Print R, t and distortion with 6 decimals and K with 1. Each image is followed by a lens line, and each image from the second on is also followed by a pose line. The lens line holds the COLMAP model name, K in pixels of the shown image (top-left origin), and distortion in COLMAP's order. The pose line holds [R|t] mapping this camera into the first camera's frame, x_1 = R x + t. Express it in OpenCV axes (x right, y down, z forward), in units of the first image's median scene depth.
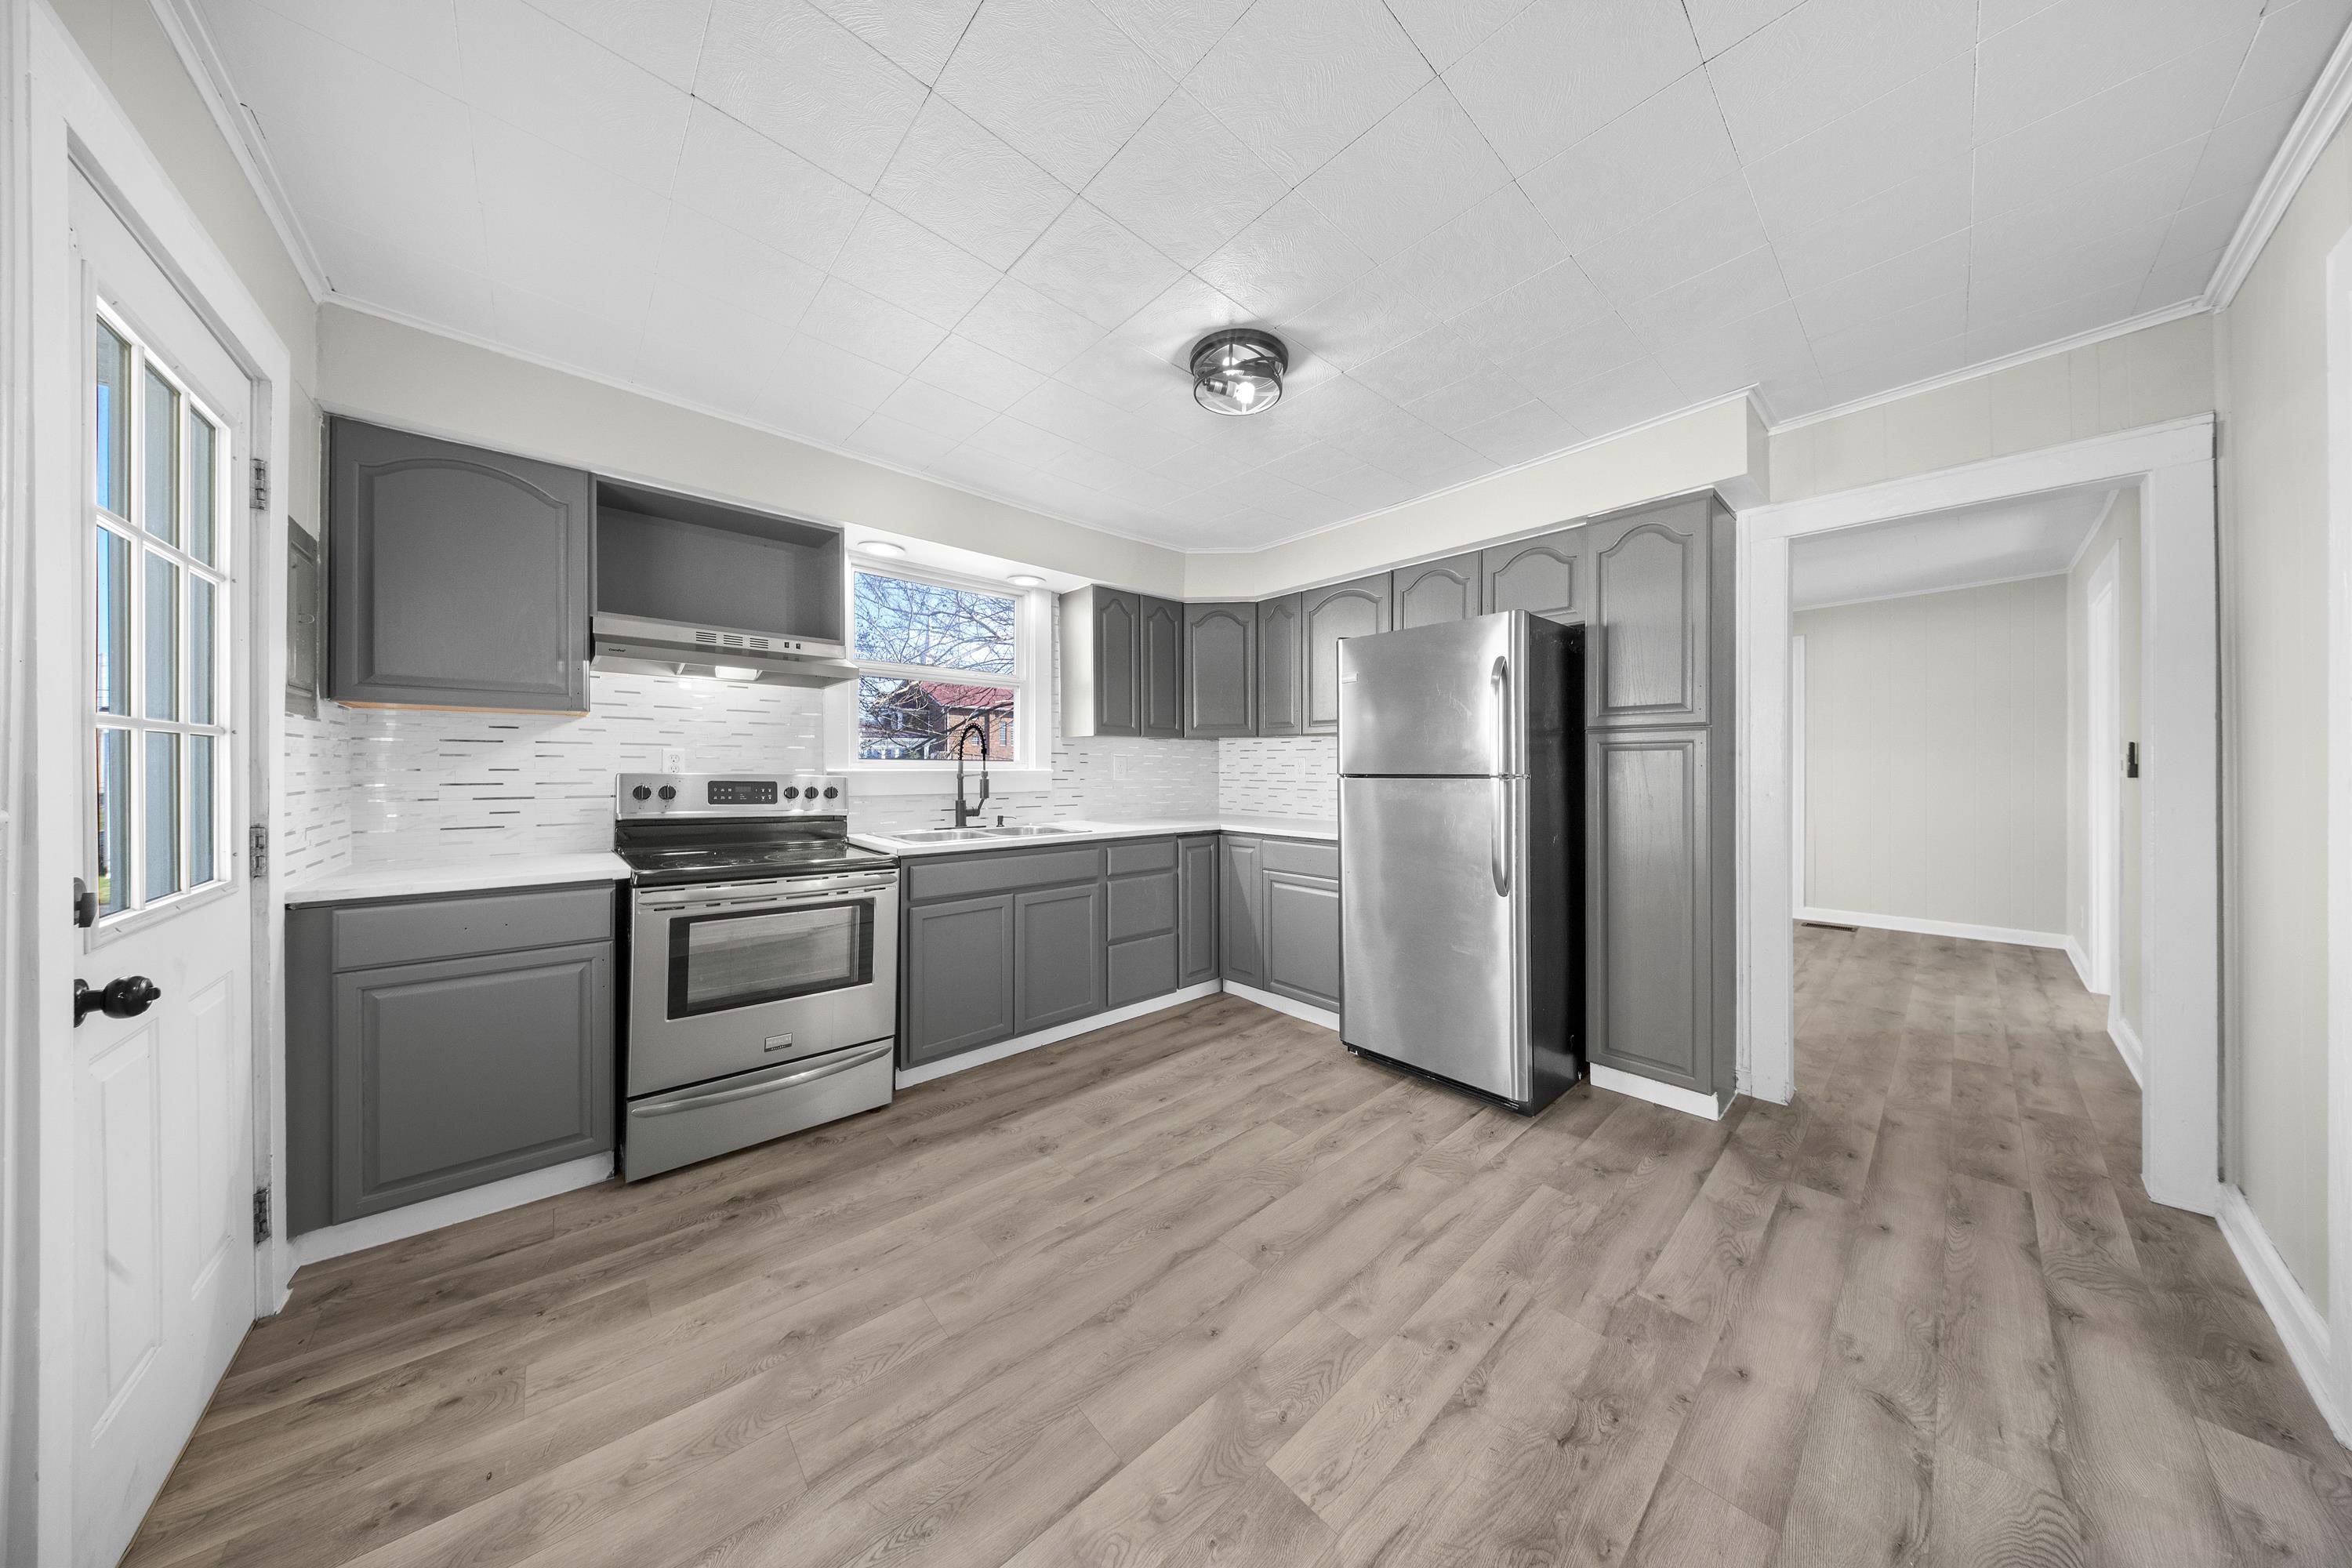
lens RADIAL K [[698.6, 0, 1186.7], [0, 698.6, 770.4], [0, 0, 1]] dist [0.000414, -0.001676]
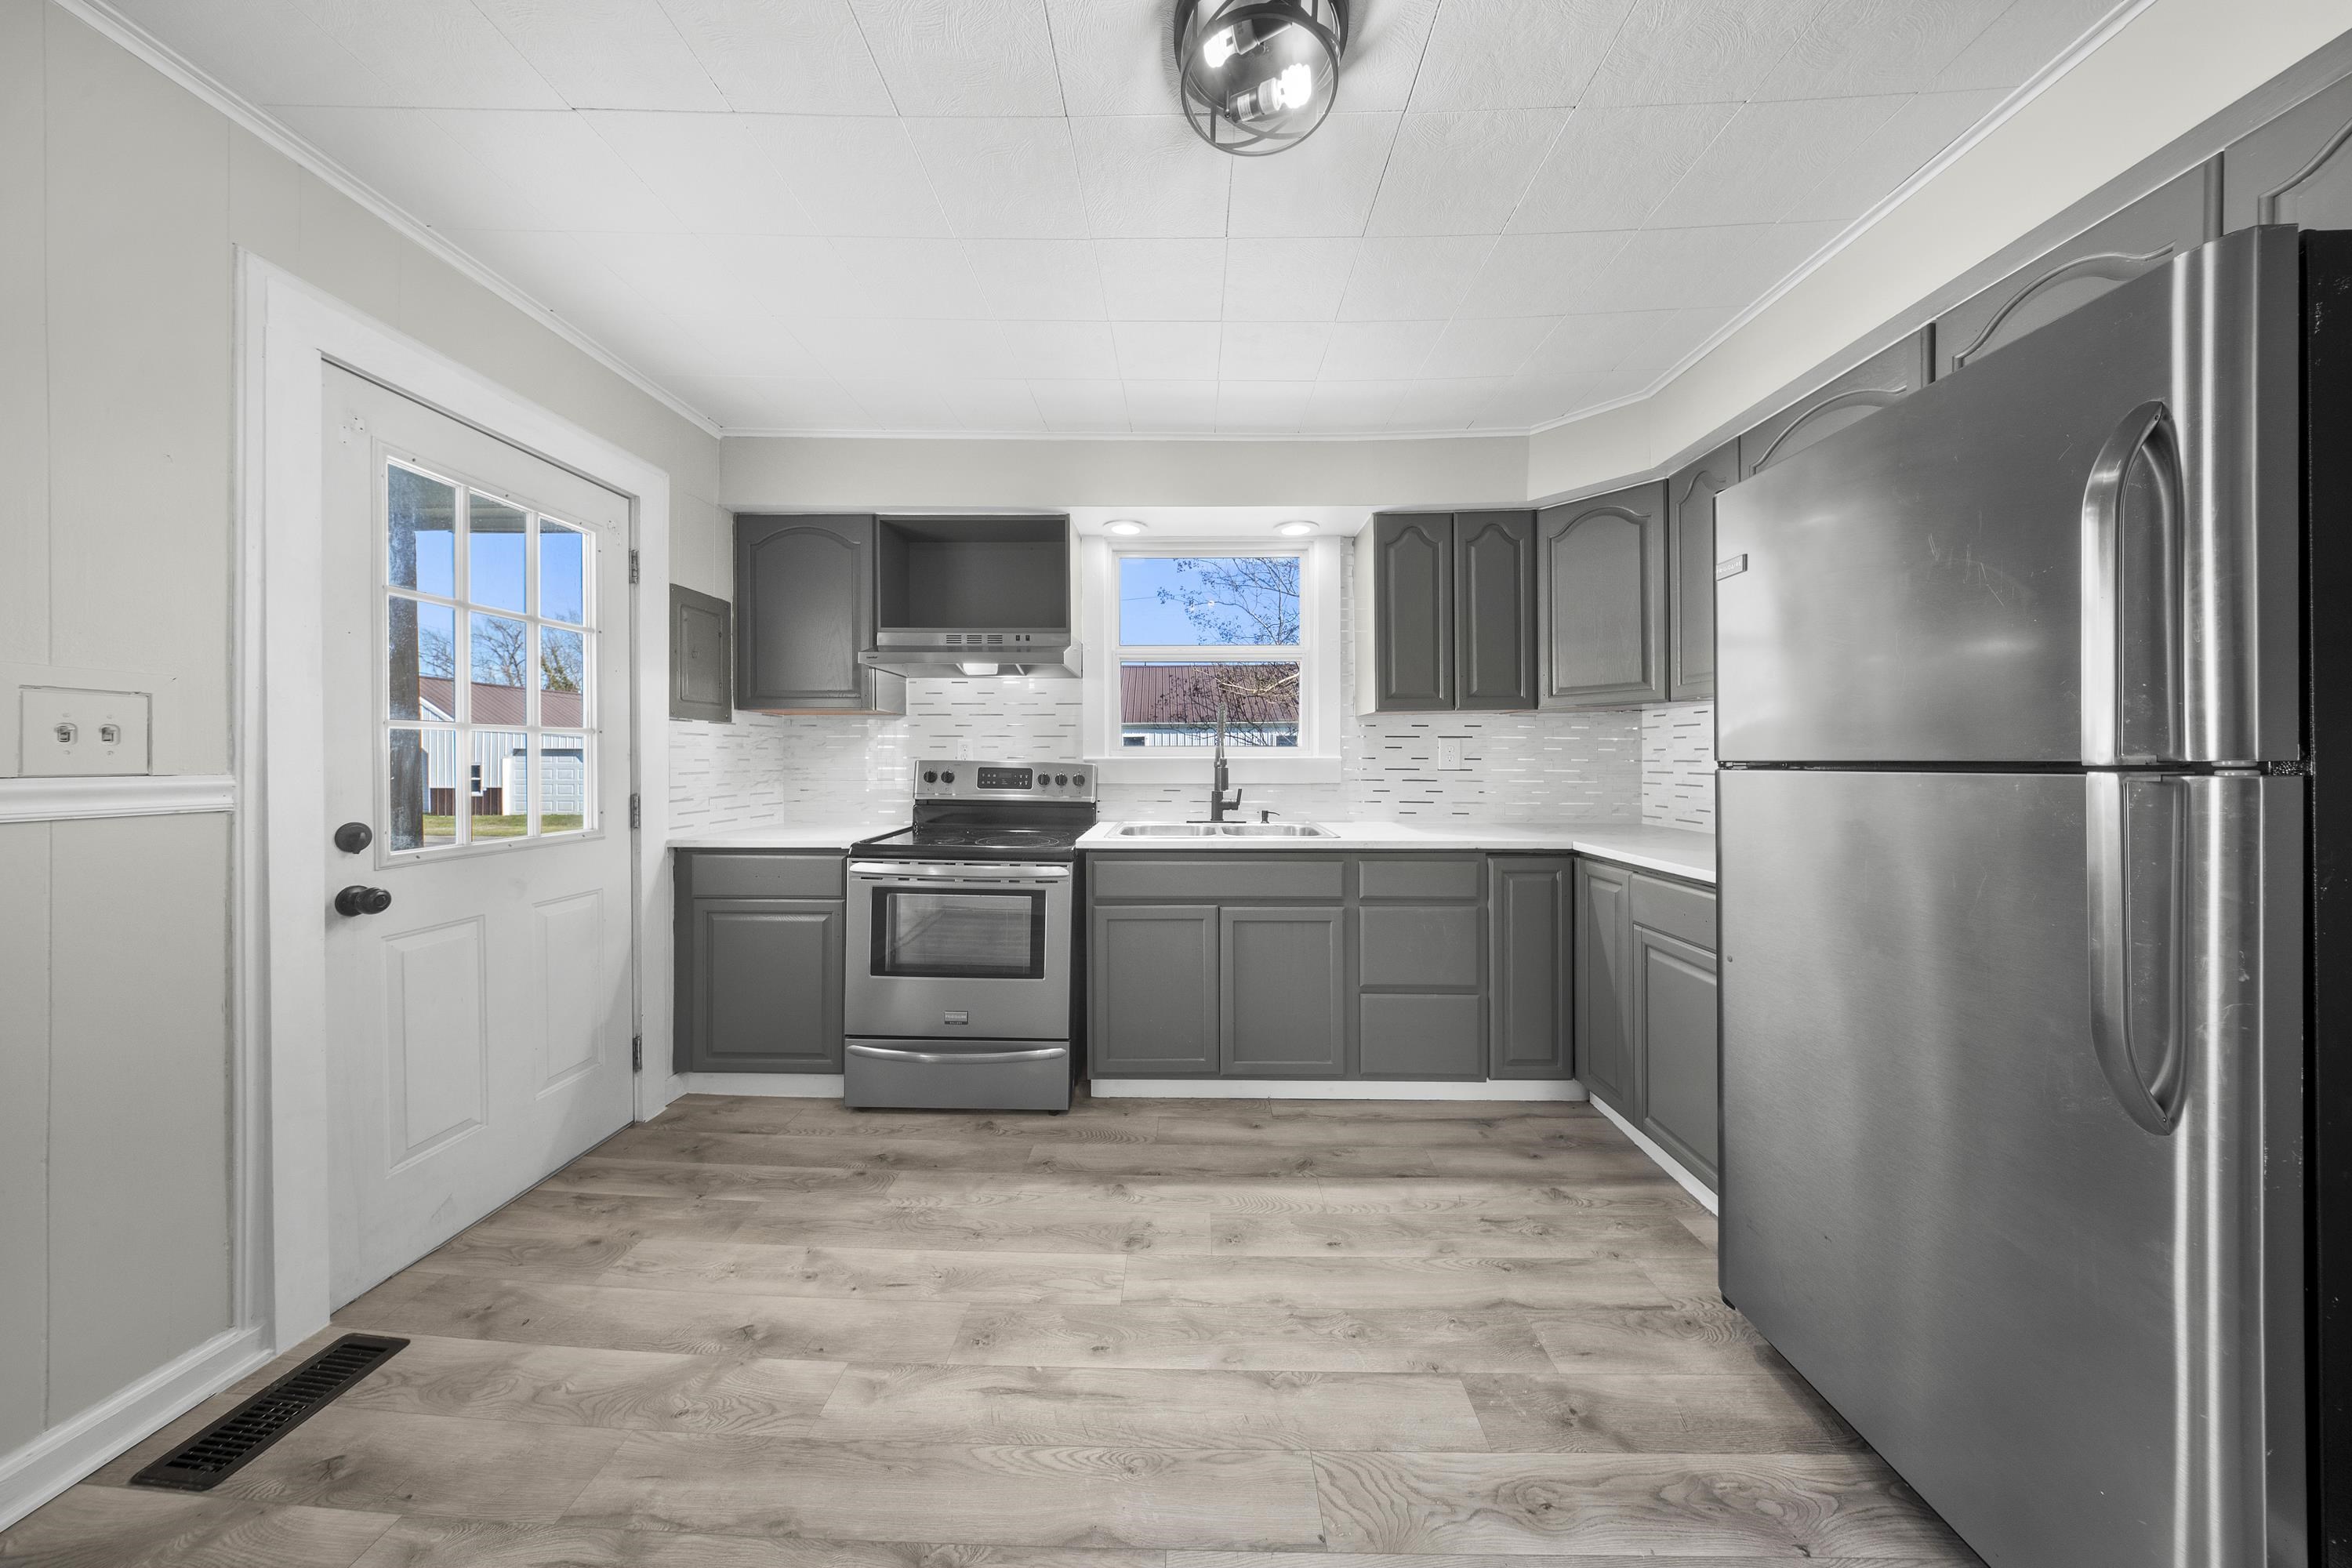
lens RADIAL K [[692.6, 0, 1177.3], [0, 692.6, 761.9], [0, 0, 1]] dist [0.006703, -0.003719]
pose [[0.725089, 0.000005, -0.688655, 0.314254], [0.000566, 1.000000, 0.000604, 0.005808], [0.688655, -0.000828, 0.725089, 0.407910]]
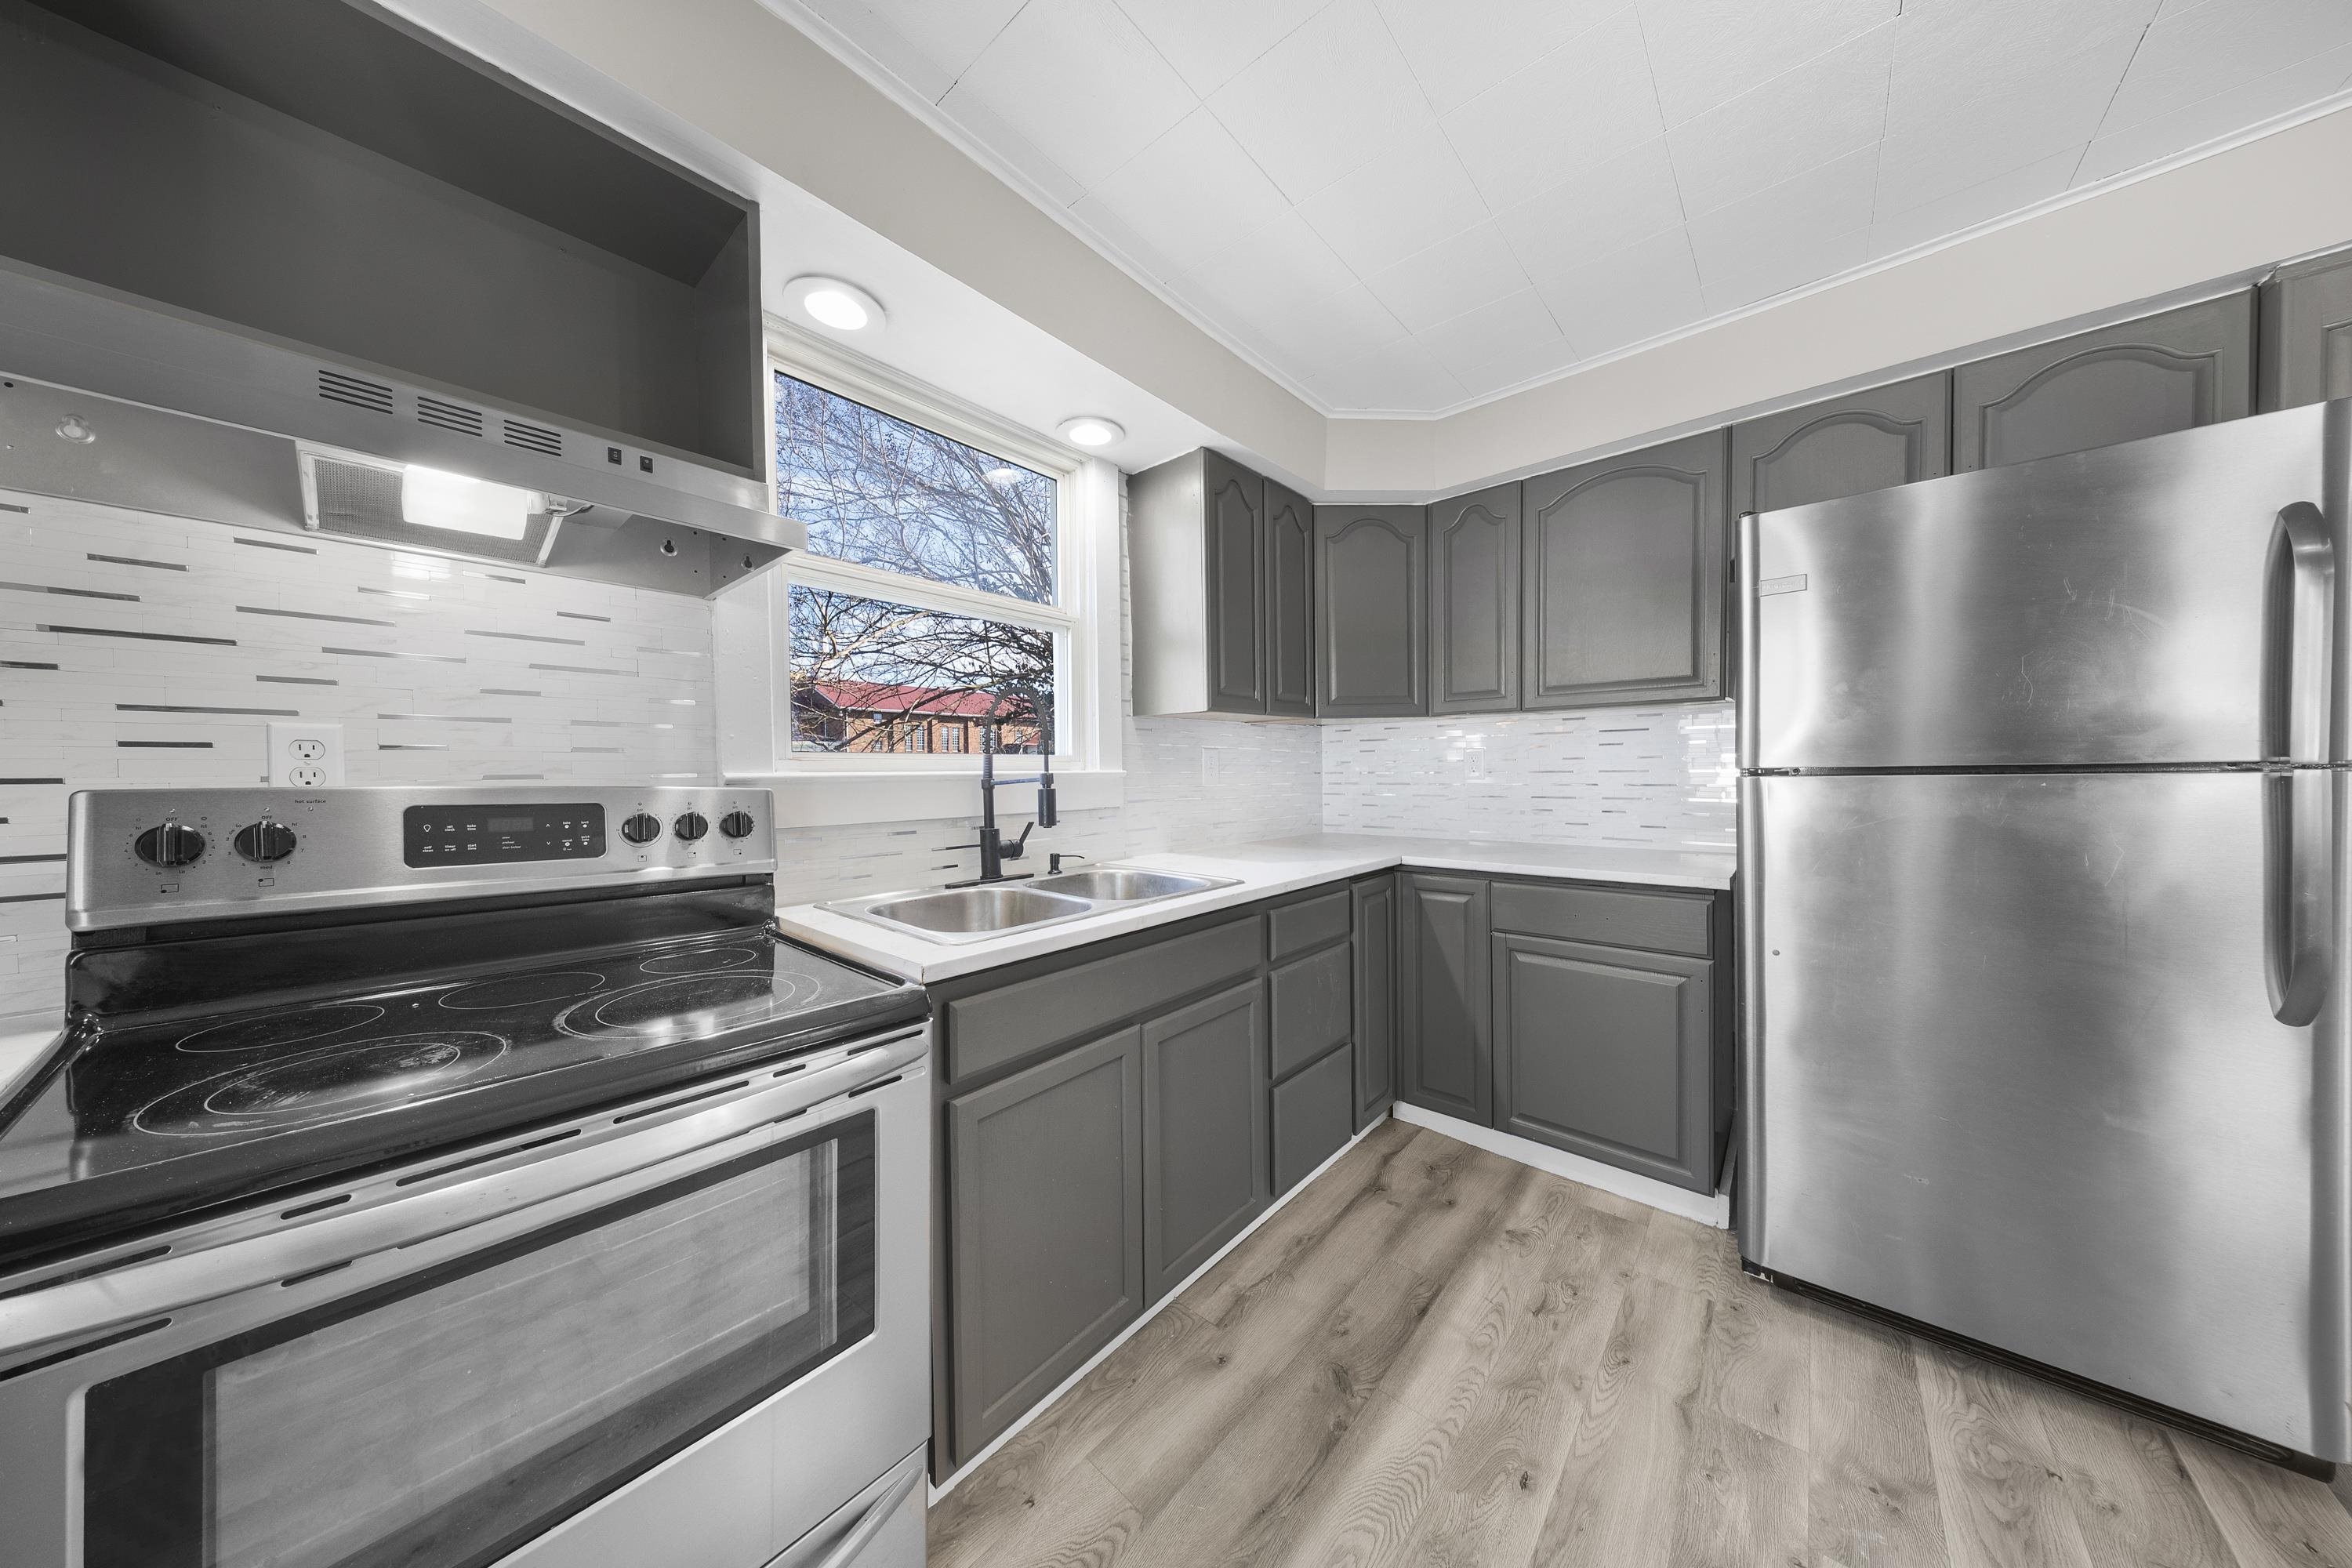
lens RADIAL K [[710.1, 0, 1176.0], [0, 710.1, 784.0], [0, 0, 1]] dist [-0.004618, -0.000068]
pose [[0.994249, -0.016166, 0.105864, -0.301532], [0.014831, 0.999800, 0.013381, 0.004070], [-0.106059, -0.011734, 0.994291, 0.564296]]
